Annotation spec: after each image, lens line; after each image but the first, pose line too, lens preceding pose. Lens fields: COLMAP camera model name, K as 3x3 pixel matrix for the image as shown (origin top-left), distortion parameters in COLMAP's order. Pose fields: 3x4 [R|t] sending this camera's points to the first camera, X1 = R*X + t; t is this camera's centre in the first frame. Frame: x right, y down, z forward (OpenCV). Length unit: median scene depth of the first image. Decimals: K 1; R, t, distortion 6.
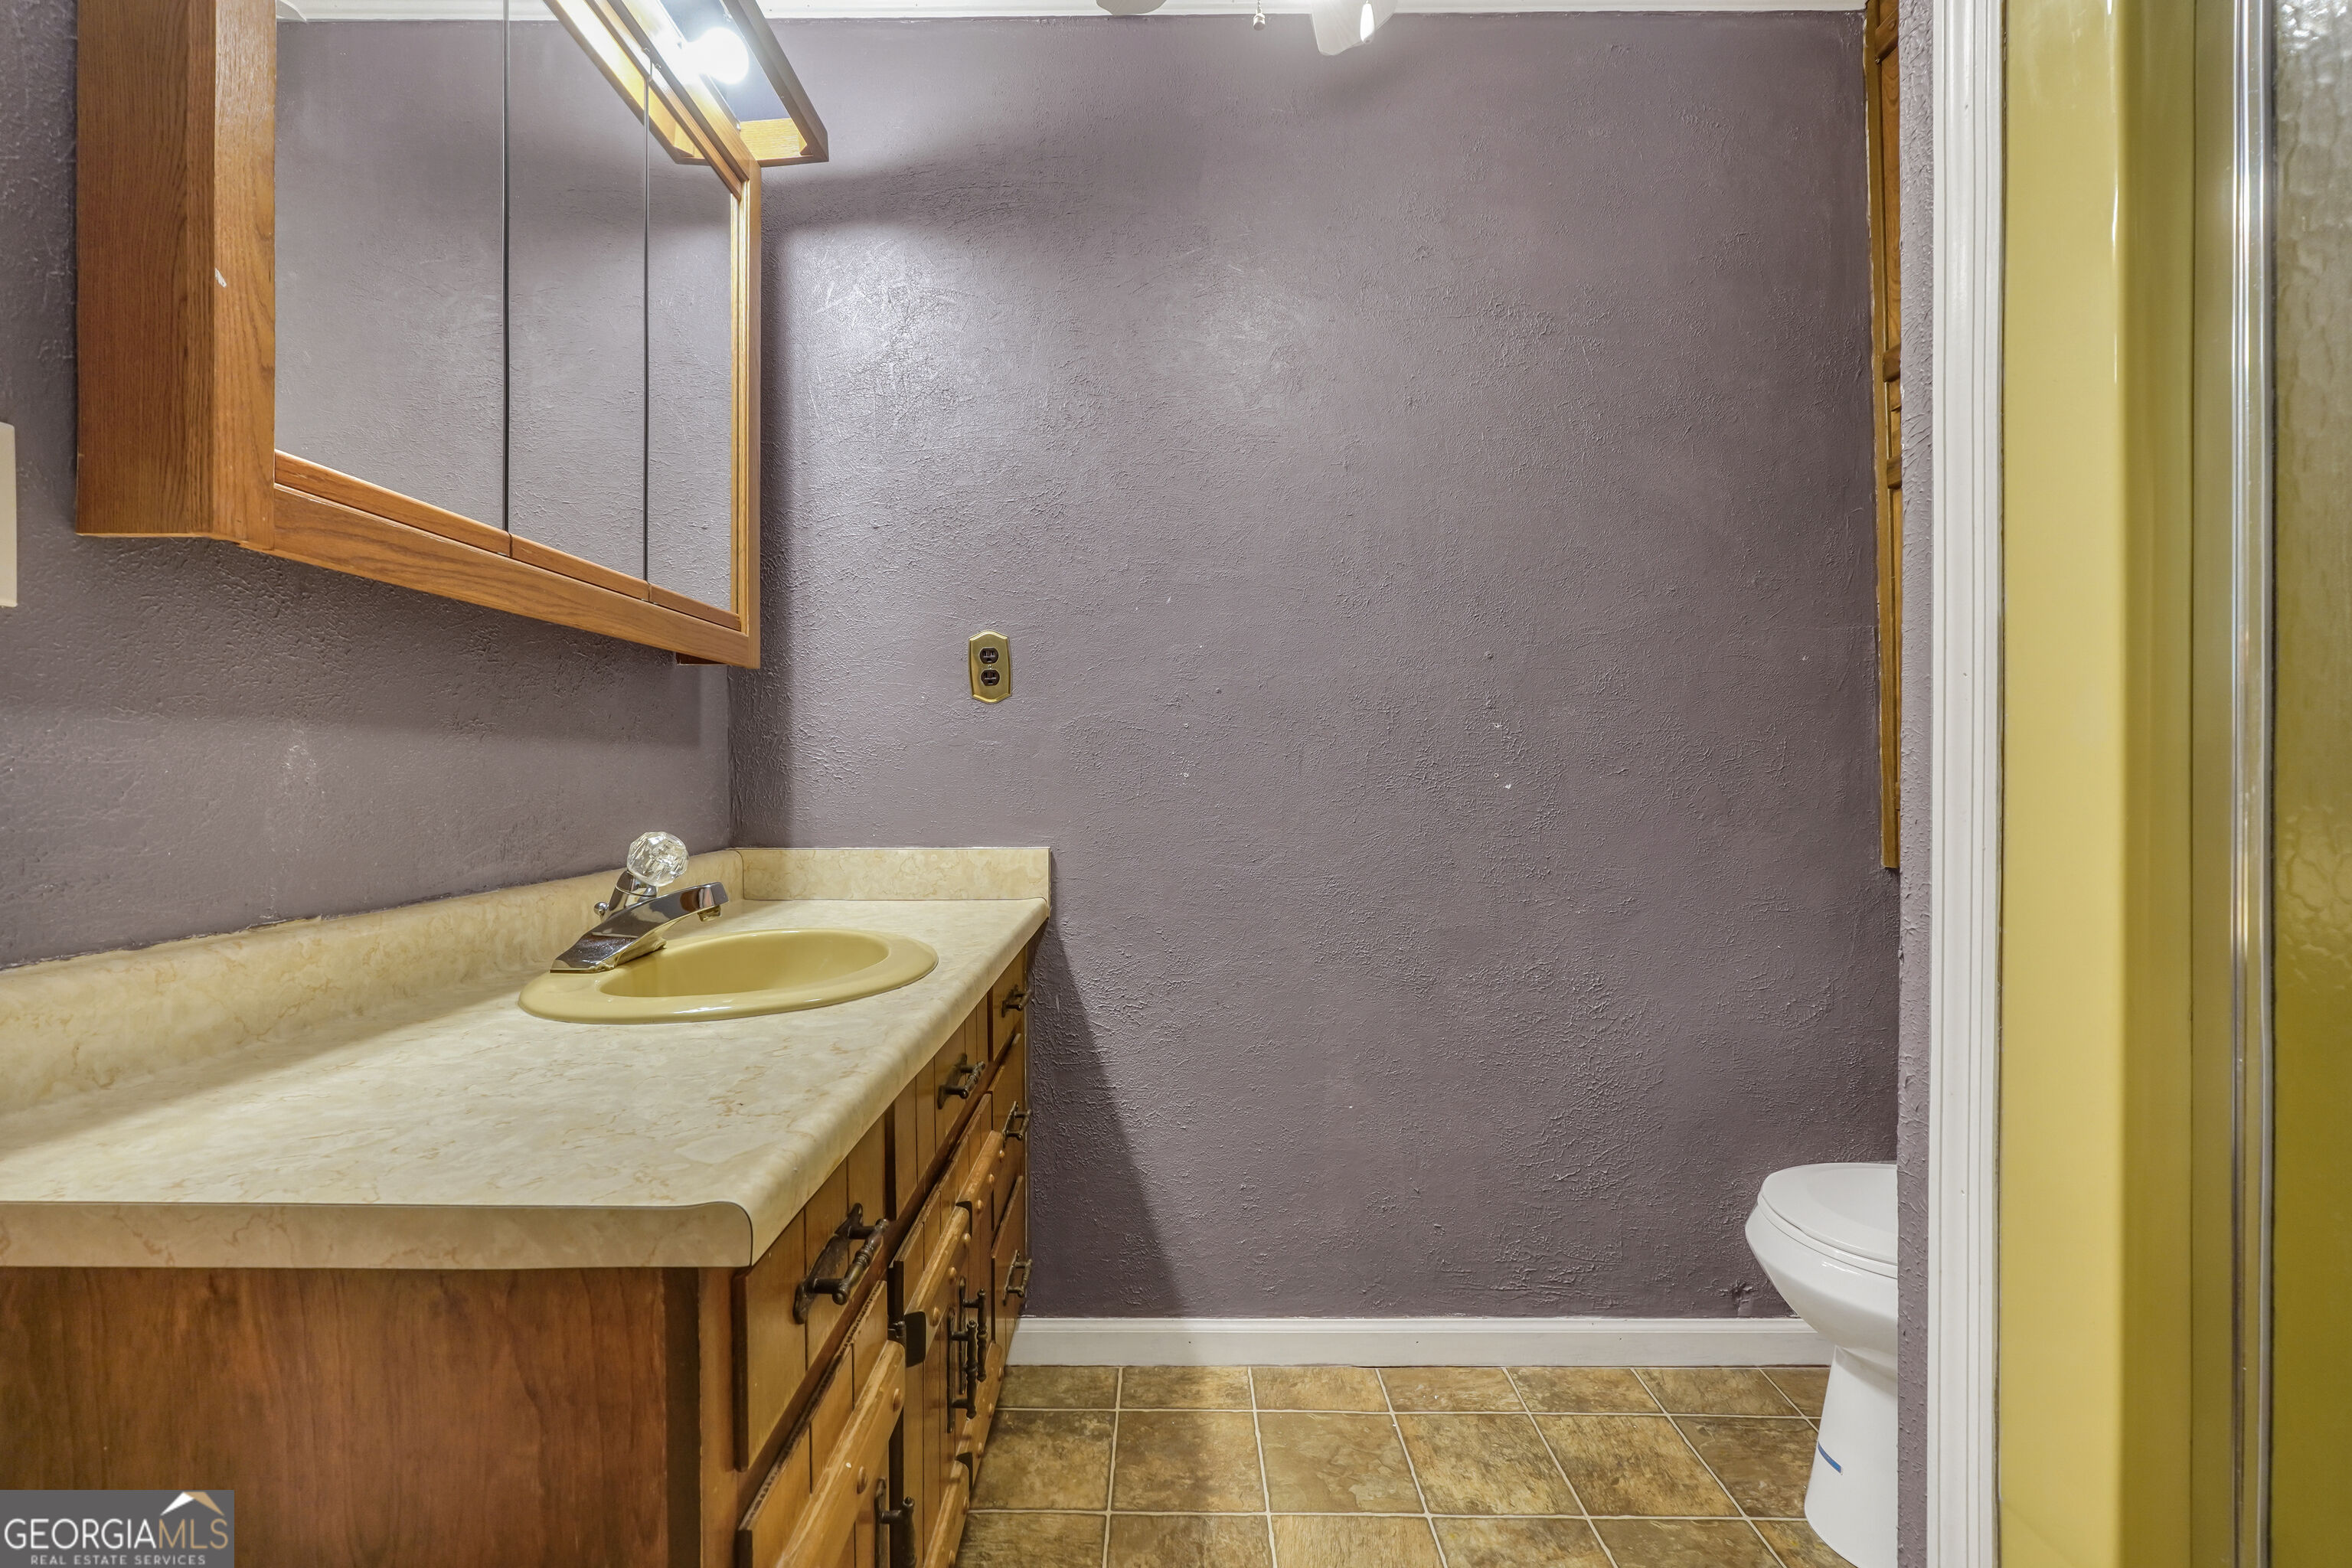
lens RADIAL K [[995.3, 0, 1168.0], [0, 995.3, 774.2], [0, 0, 1]] dist [-0.020535, 0.008738]
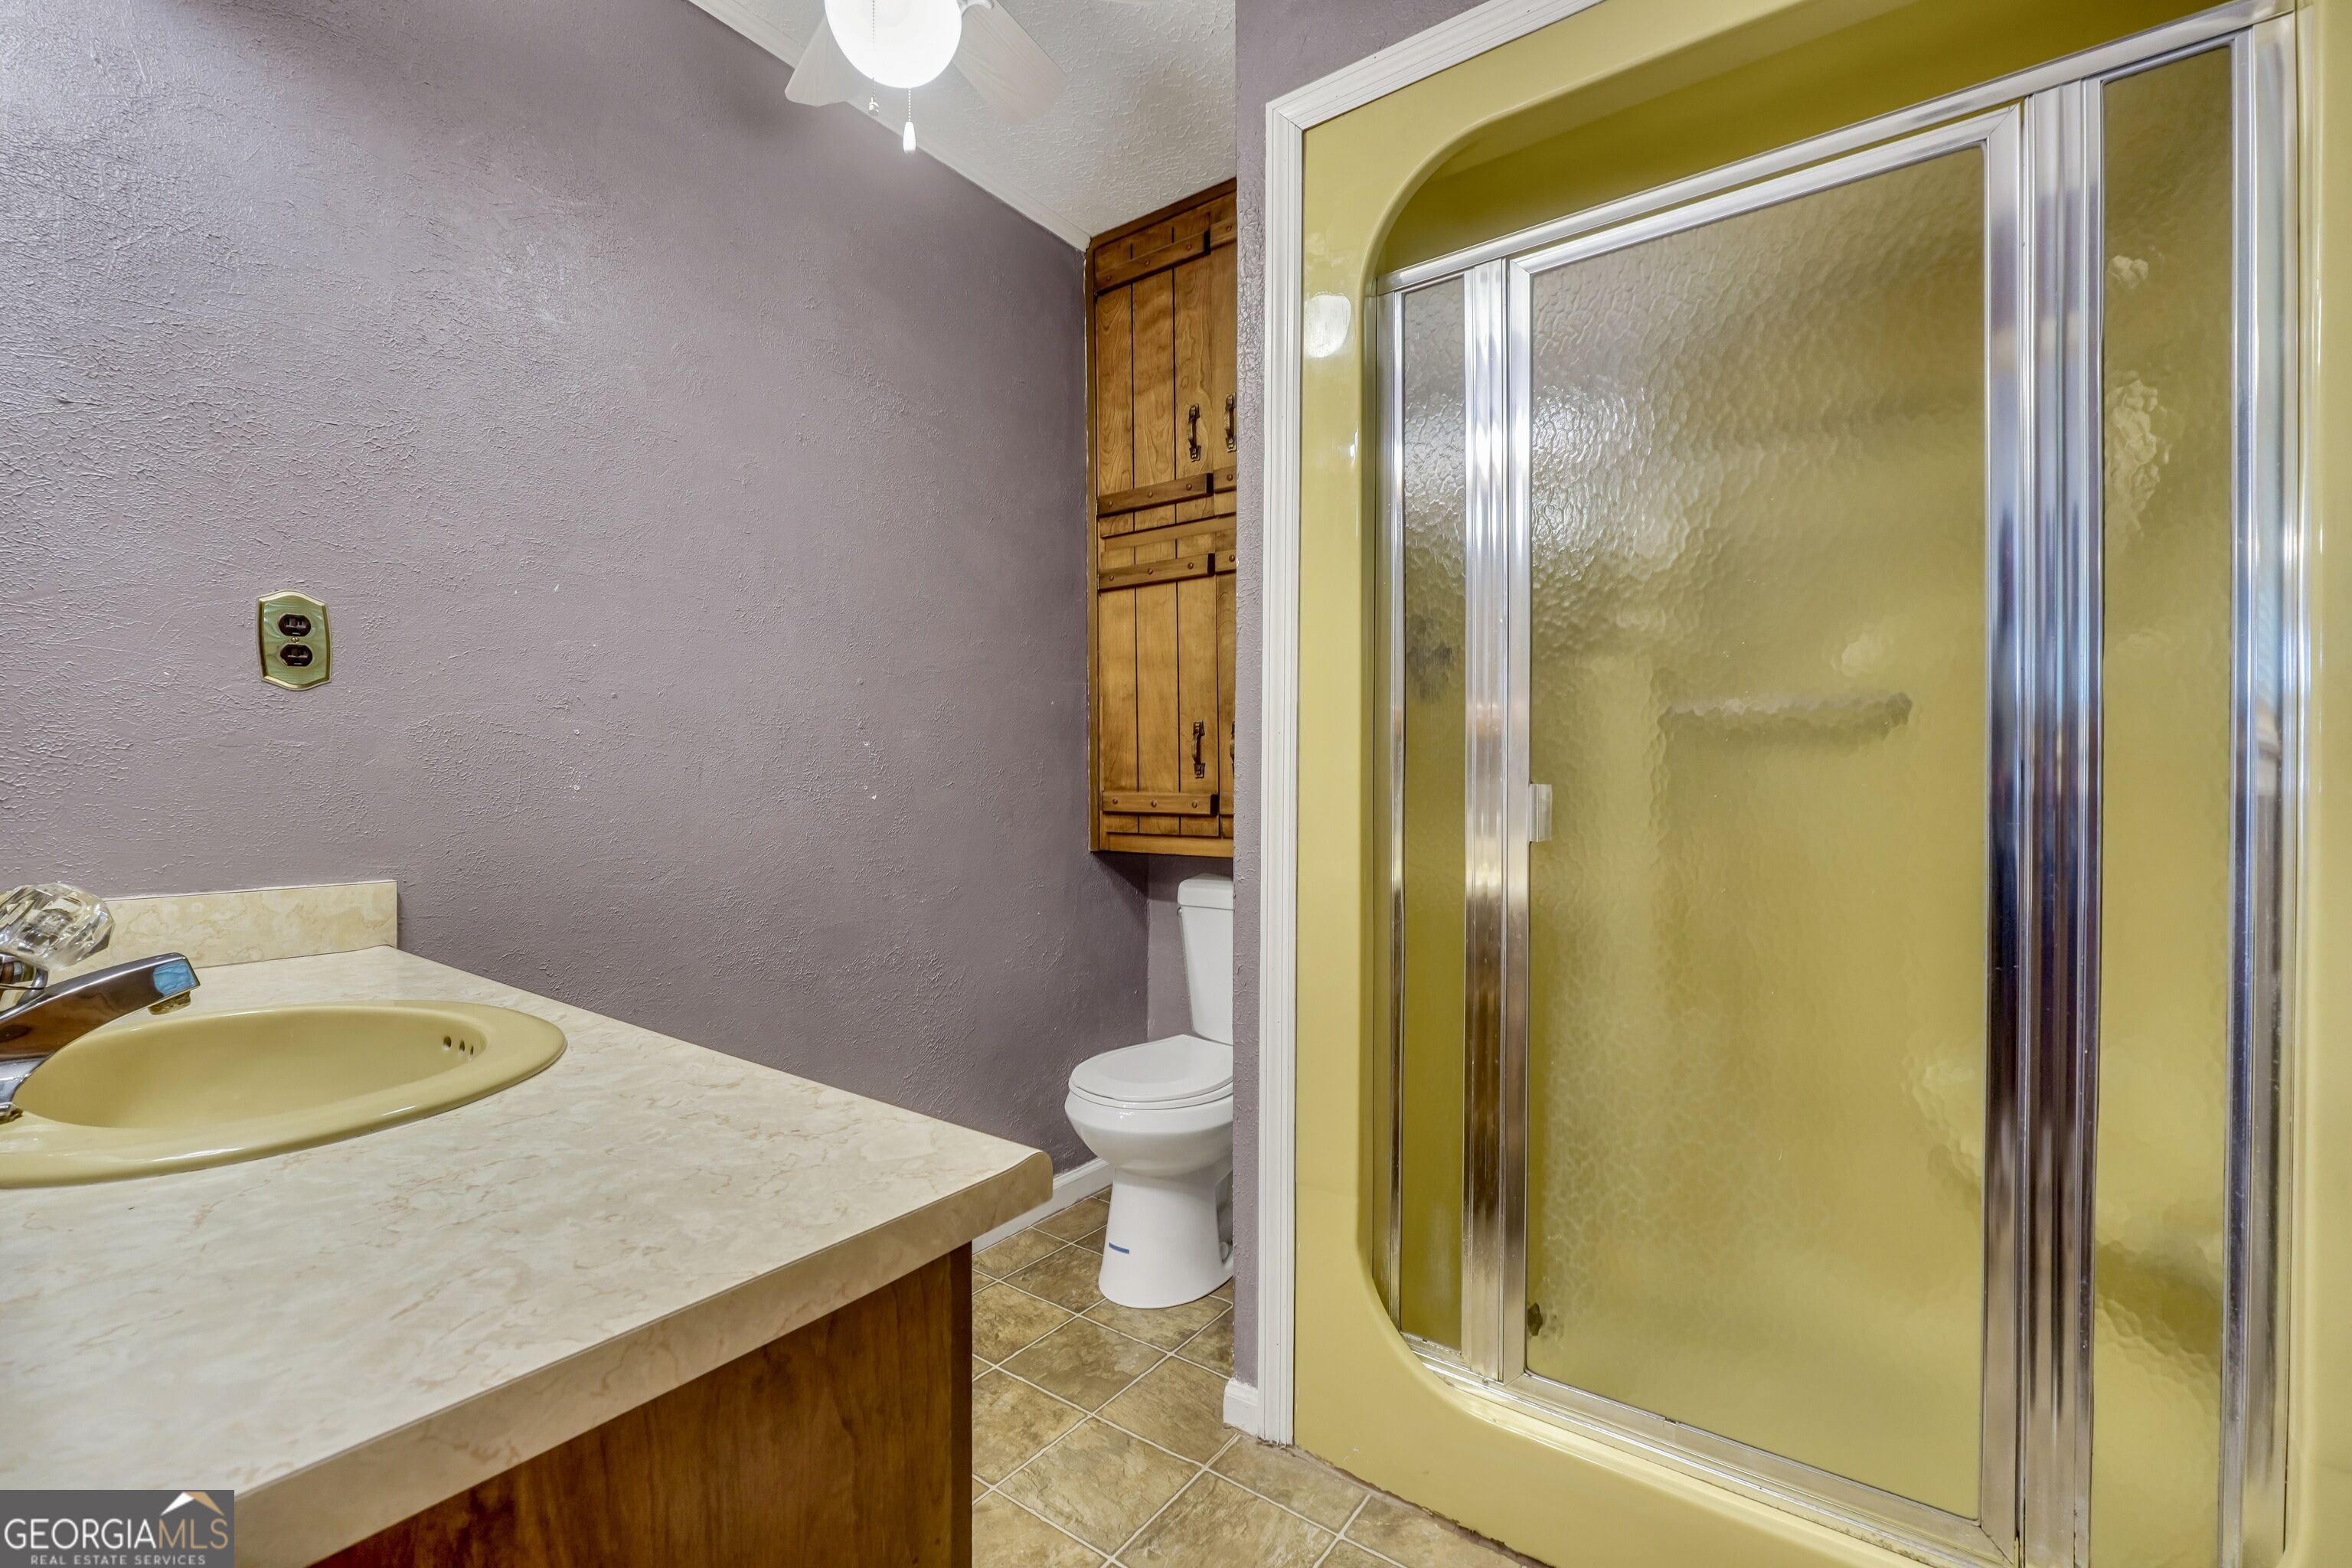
lens RADIAL K [[990.4, 0, 1176.0], [0, 990.4, 784.0], [0, 0, 1]] dist [-0.020879, 0.009098]
pose [[0.586363, 0.002611, 0.810044, -0.470139], [-0.003690, 0.999993, -0.000553, -0.004627], [-0.810040, -0.002665, 0.586369, 0.059383]]
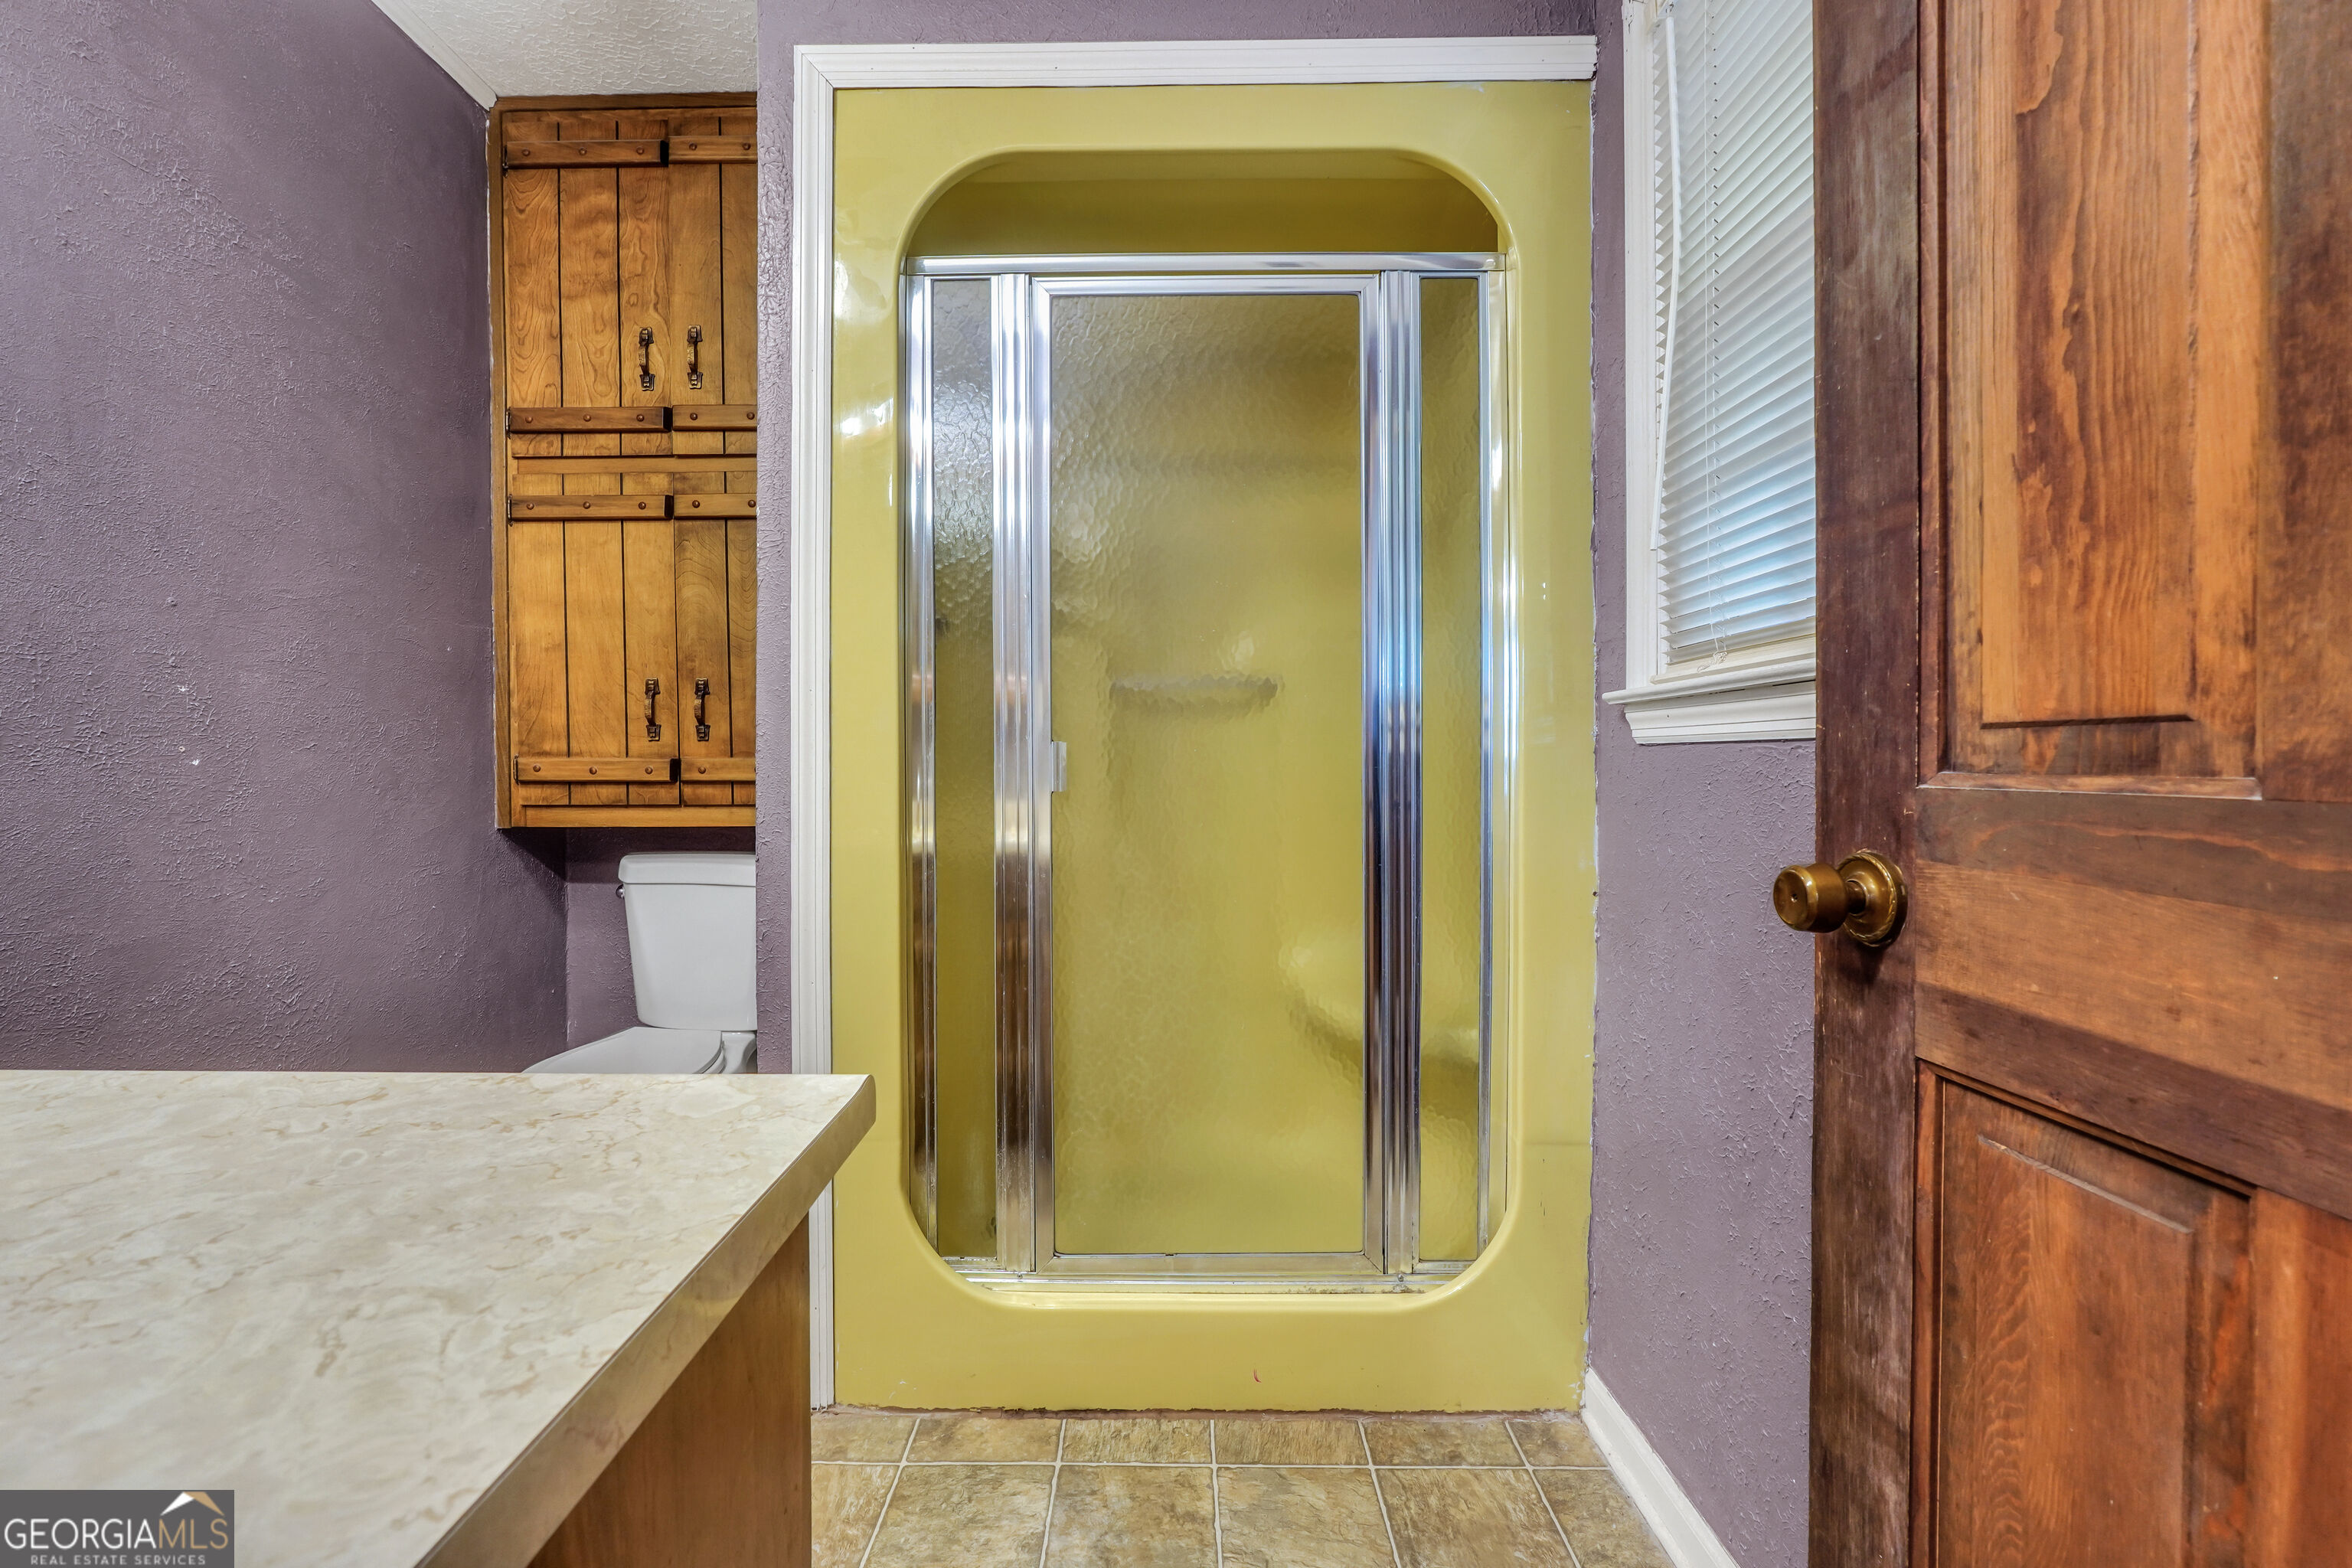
lens RADIAL K [[986.3, 0, 1156.7], [0, 986.3, 761.0], [0, 0, 1]] dist [-0.021739, 0.008807]
pose [[0.005800, -0.000391, 0.999983, -0.590631], [0.002943, 0.999996, 0.000374, 0.016507], [-0.999979, 0.002941, 0.005801, 0.228329]]
